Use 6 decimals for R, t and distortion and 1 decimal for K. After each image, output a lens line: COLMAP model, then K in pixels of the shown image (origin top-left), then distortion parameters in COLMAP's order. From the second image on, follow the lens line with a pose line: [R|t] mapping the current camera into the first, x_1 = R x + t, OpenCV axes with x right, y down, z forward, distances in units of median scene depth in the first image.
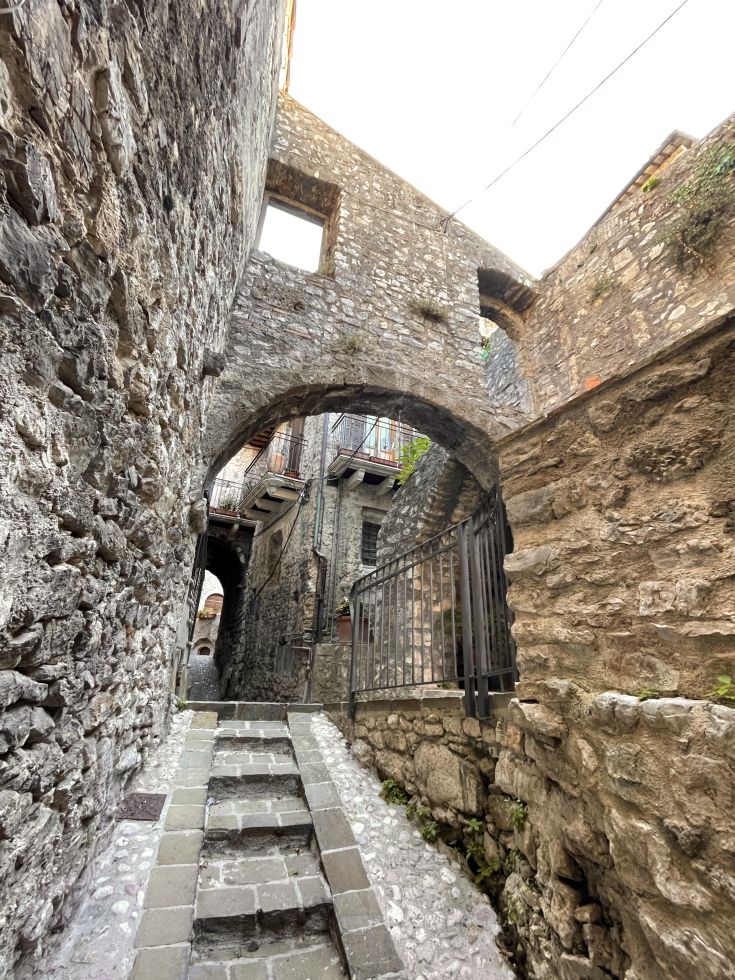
lens RADIAL K [[413.5, 0, 367.5], [0, 413.5, 490.0], [0, 0, 1]] dist [-0.002518, -0.000064]
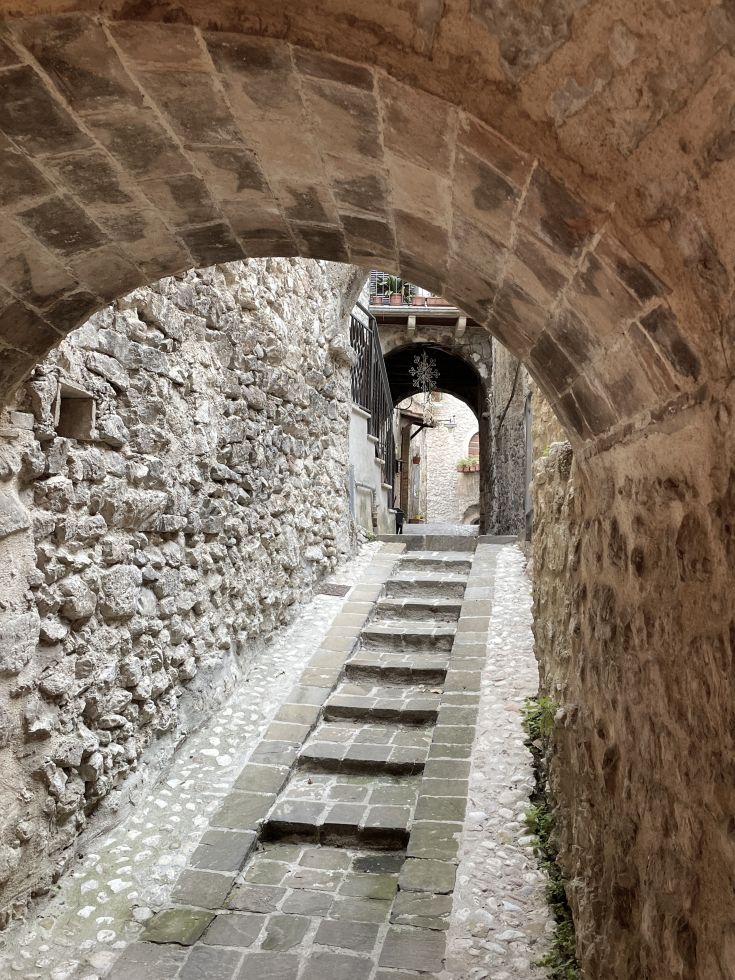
lens RADIAL K [[1310.0, 0, 367.5], [0, 1310.0, 490.0], [0, 0, 1]] dist [0.004154, 0.004159]
pose [[0.839697, -0.074480, -0.537924, 2.099088], [0.225121, 0.949170, 0.219993, -0.476865], [0.494196, -0.305826, 0.813782, -2.588503]]
